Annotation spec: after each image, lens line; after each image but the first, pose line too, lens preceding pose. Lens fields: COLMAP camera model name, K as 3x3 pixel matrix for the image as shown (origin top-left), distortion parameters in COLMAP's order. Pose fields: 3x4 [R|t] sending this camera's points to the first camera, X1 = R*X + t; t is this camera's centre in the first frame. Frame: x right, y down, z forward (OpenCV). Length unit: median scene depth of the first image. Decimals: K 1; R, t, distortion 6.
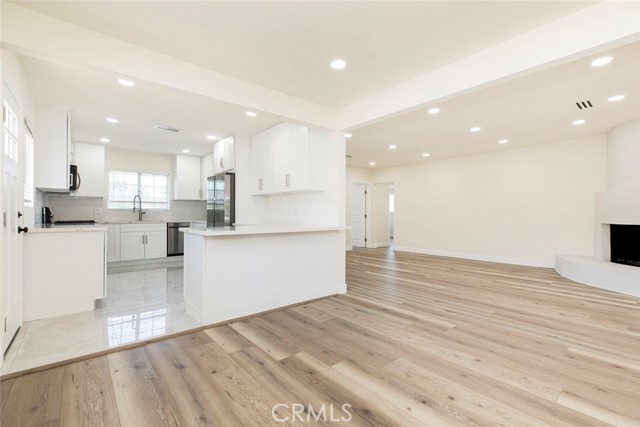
lens RADIAL K [[291.9, 0, 307.8], [0, 291.9, 218.2], [0, 0, 1]] dist [-0.002893, 0.002756]
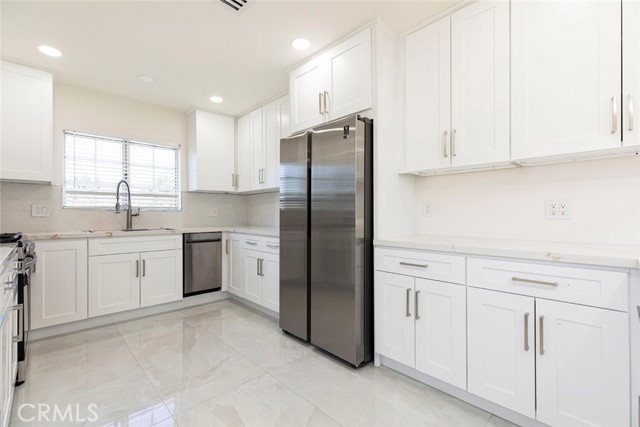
lens RADIAL K [[291.9, 0, 309.2], [0, 291.9, 215.7], [0, 0, 1]] dist [-0.002893, 0.002756]
pose [[0.997496, -0.008905, 0.070154, -0.308525], [0.009279, 0.999944, -0.005017, -0.011508], [-0.070105, 0.005655, 0.997524, 0.487166]]
